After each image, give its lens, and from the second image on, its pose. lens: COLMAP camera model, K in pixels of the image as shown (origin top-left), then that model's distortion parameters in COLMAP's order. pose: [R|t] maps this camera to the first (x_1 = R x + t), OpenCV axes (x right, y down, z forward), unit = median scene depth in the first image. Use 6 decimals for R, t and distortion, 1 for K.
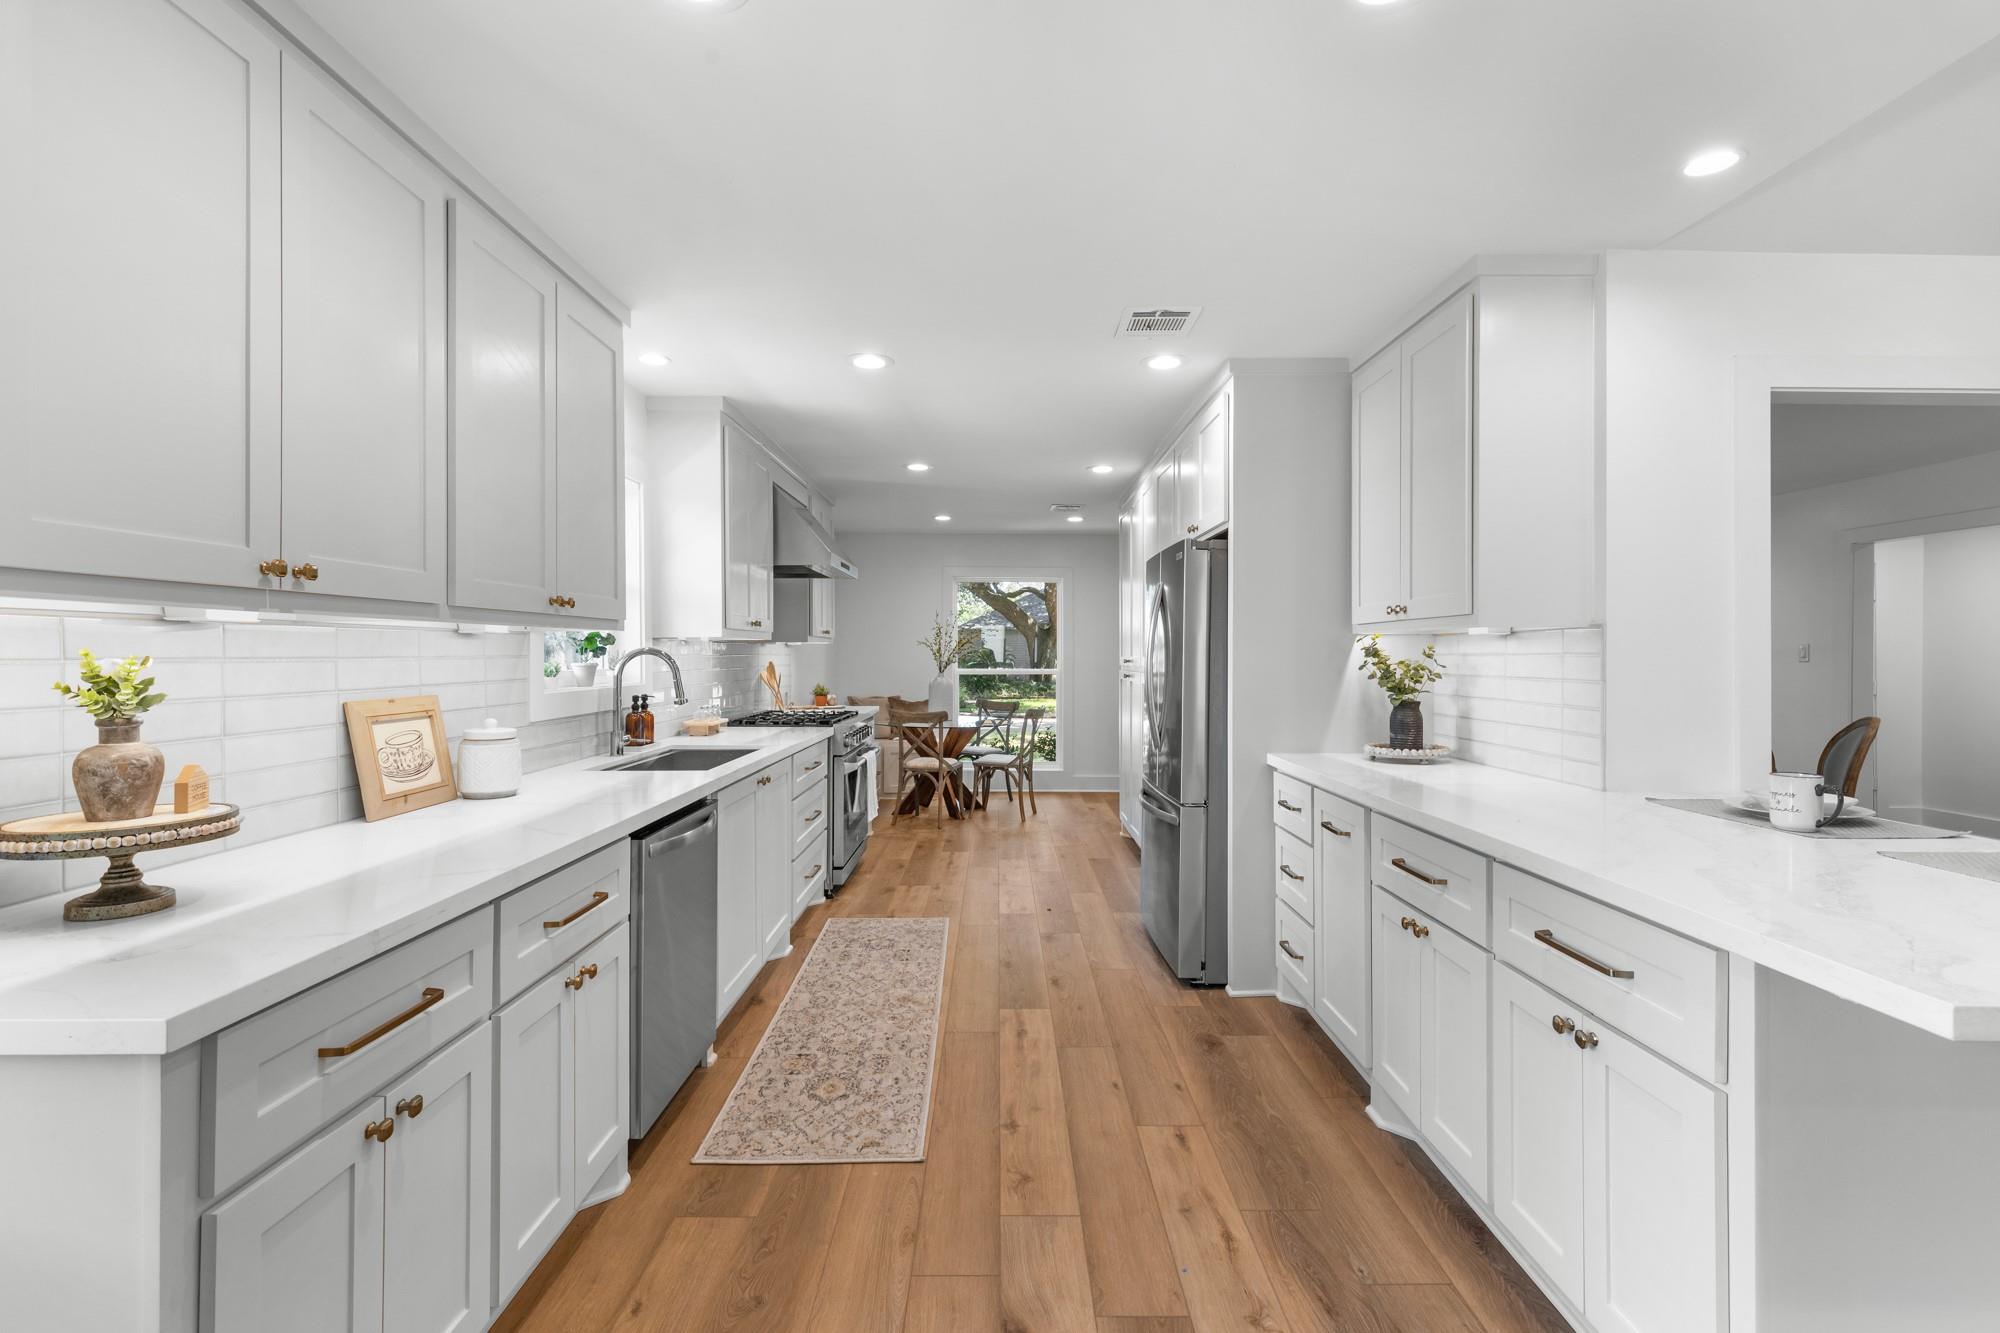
lens RADIAL K [[905.5, 0, 1004.0], [0, 905.5, 658.8], [0, 0, 1]] dist [0.006527, -0.000841]
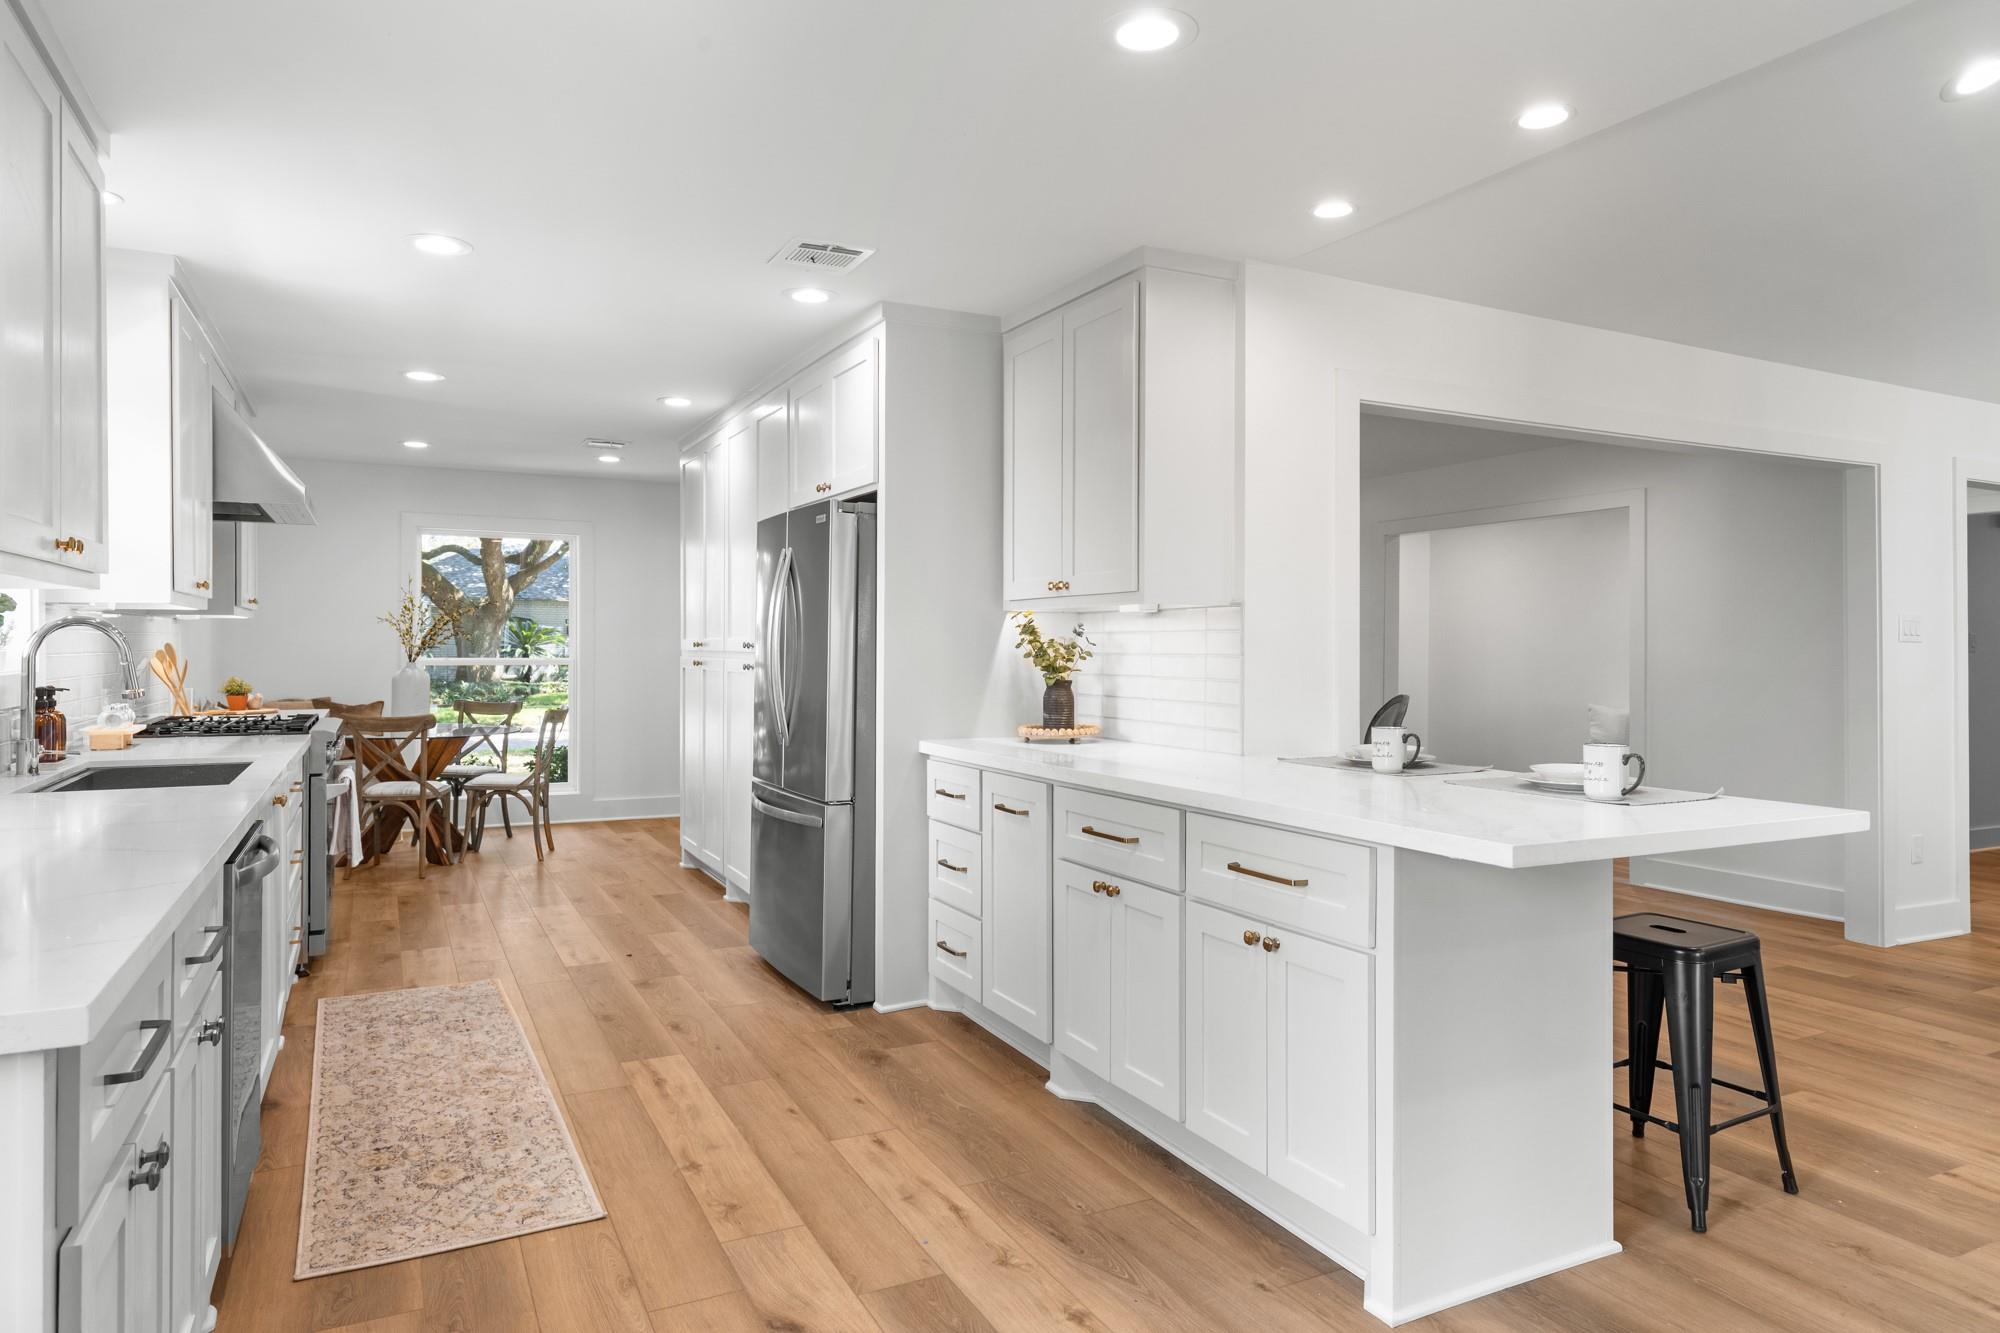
lens RADIAL K [[1205.4, 0, 996.2], [0, 1205.4, 658.0], [0, 0, 1]] dist [0.002516, -0.001279]
pose [[0.897864, -0.003167, 0.440262, -0.185960], [0.000126, 0.999976, 0.006937, 0.013941], [-0.440273, -0.006172, 0.897843, -0.129497]]
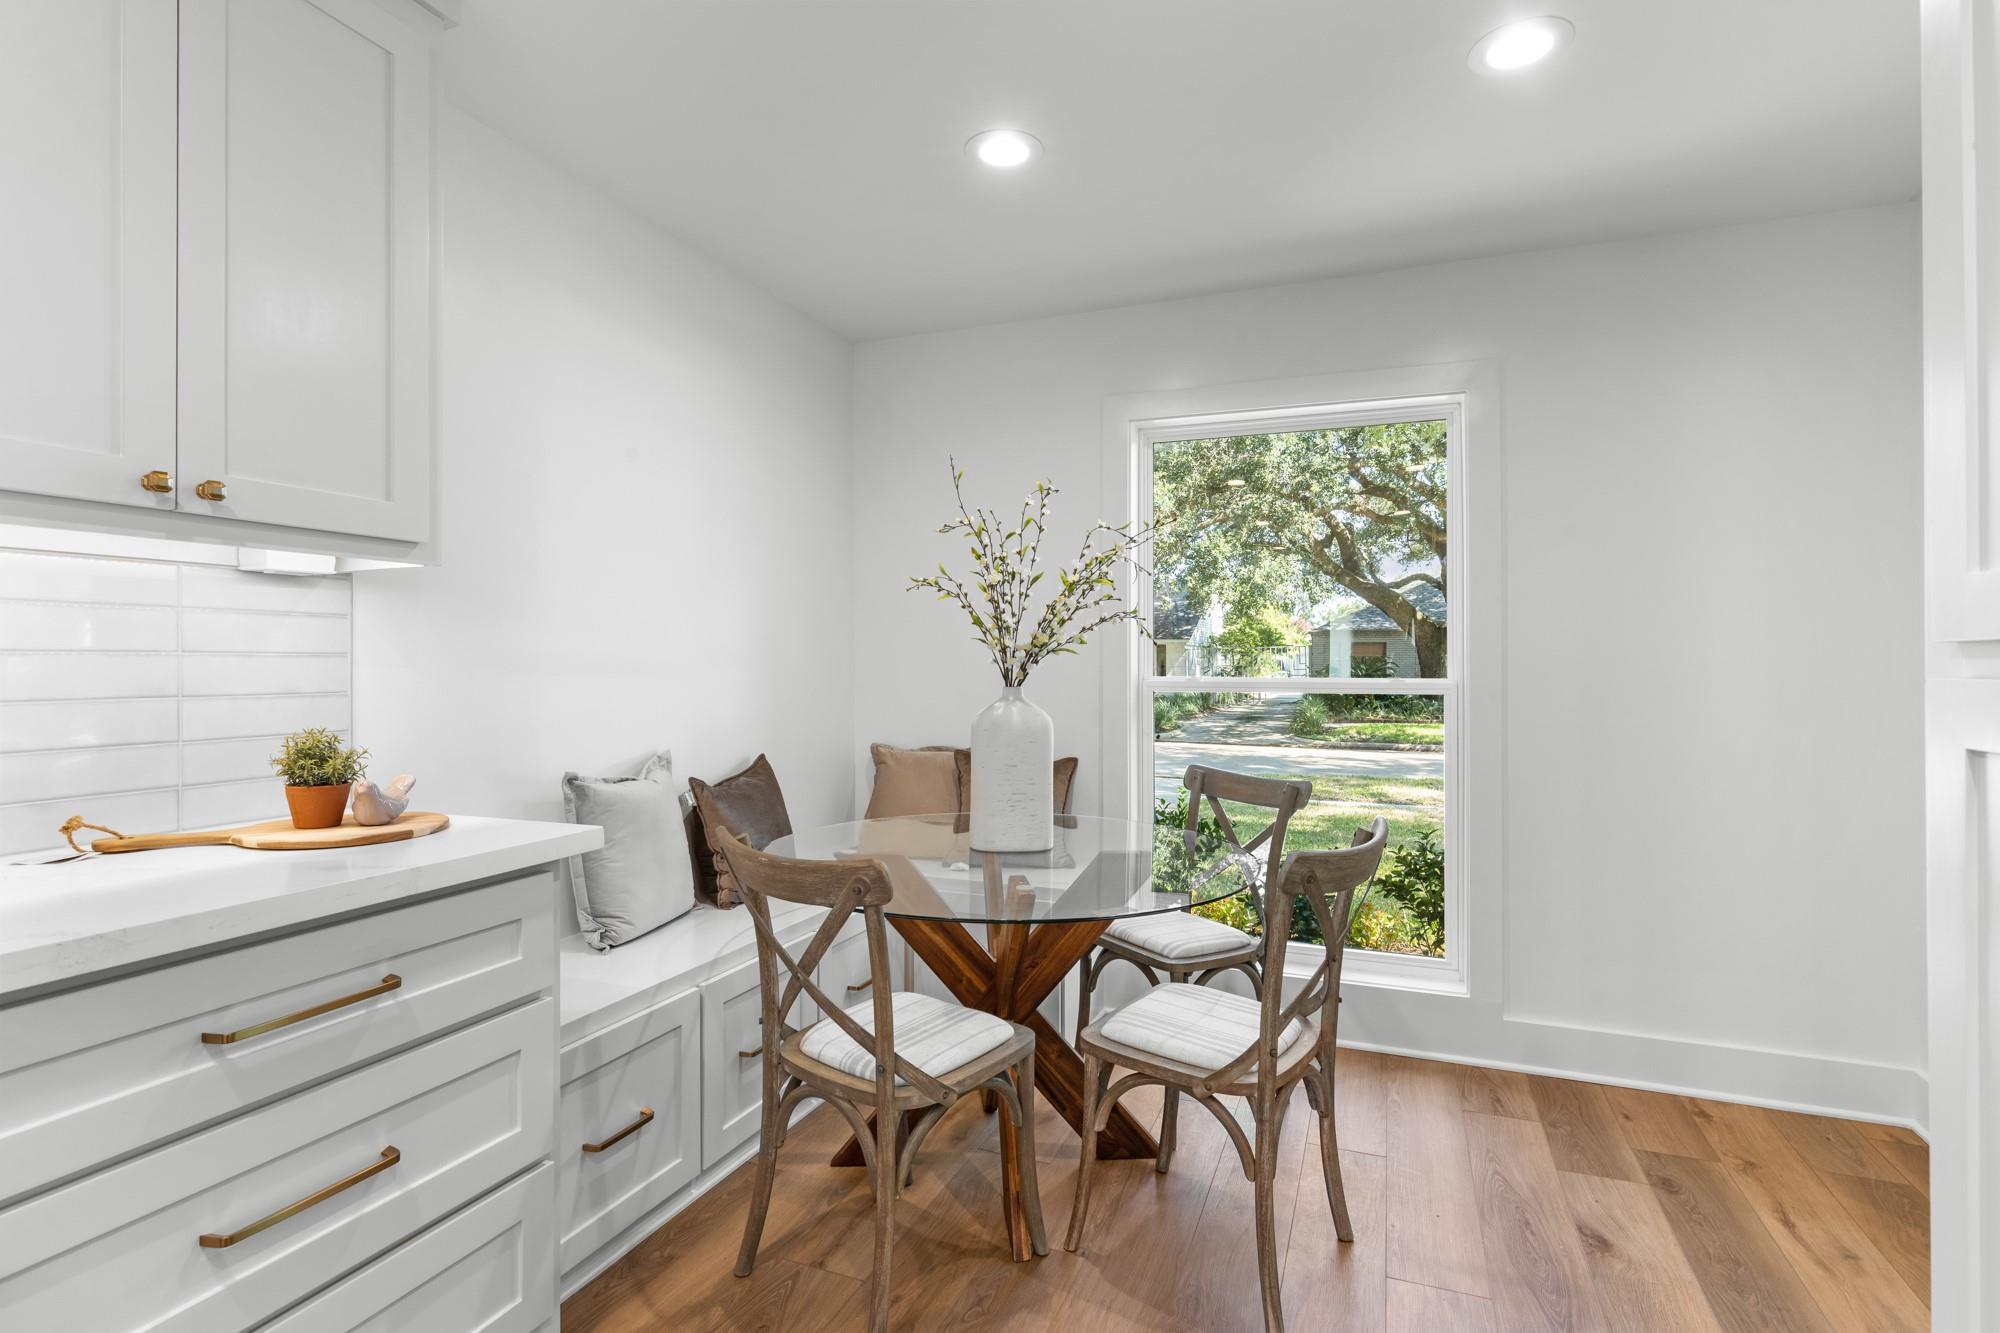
lens RADIAL K [[1045.1, 0, 995.3], [0, 1045.1, 654.8], [0, 0, 1]] dist [0.002097, 0.000264]
pose [[0.935821, 0.004140, -0.352453, 0.114993], [-0.008455, 0.999907, -0.010704, 0.022125], [0.352376, 0.012997, 0.935768, 1.730847]]
